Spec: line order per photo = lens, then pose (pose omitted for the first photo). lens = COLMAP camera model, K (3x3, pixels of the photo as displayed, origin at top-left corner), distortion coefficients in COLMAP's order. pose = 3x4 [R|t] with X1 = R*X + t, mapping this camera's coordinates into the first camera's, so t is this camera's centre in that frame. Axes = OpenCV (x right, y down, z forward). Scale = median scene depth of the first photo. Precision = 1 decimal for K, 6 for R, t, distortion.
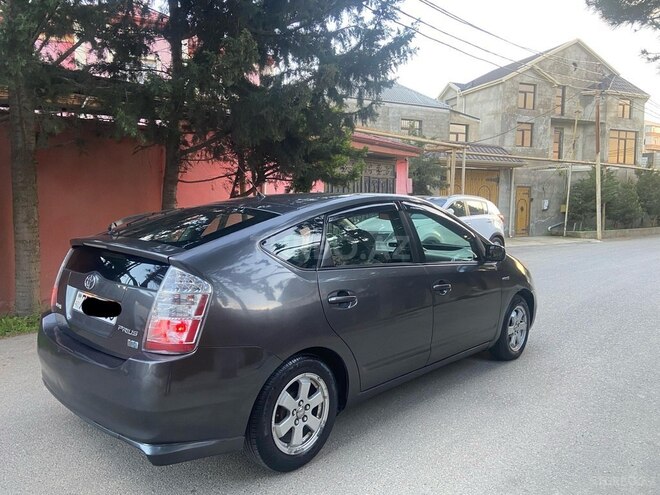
lens RADIAL K [[491.7, 0, 327.3], [0, 491.7, 251.4], [0, 0, 1]] dist [0.130636, -0.161162]
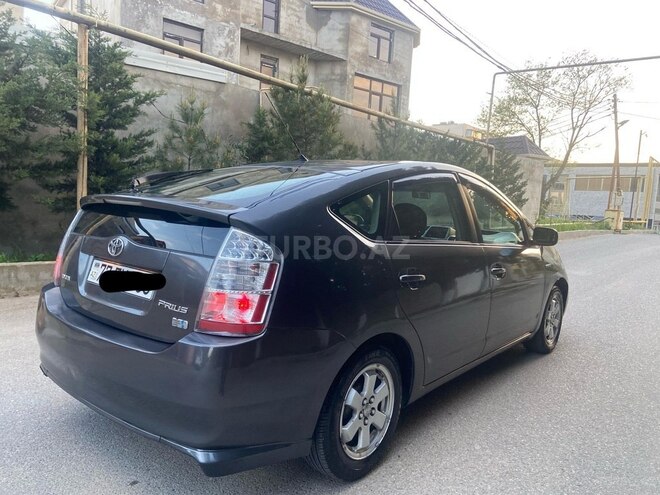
lens RADIAL K [[491.7, 0, 327.3], [0, 491.7, 251.4], [0, 0, 1]] dist [0.130636, -0.161162]
pose [[0.997075, 0.029787, 0.070386, -0.165150], [-0.030654, 0.999466, 0.011276, 0.042203], [-0.070013, -0.013401, 0.997456, 0.150446]]
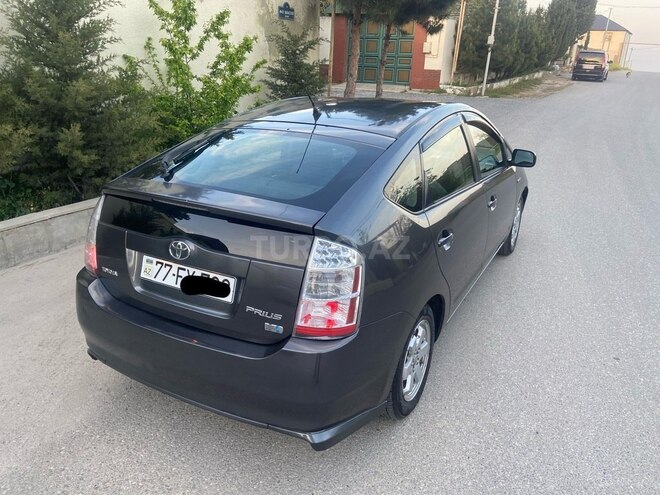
lens RADIAL K [[491.7, 0, 327.3], [0, 491.7, 251.4], [0, 0, 1]] dist [0.130636, -0.161162]
pose [[0.965450, -0.090433, 0.244392, -0.382331], [0.019216, 0.960004, 0.279325, -0.135029], [-0.259878, -0.264978, 0.928574, 0.175464]]
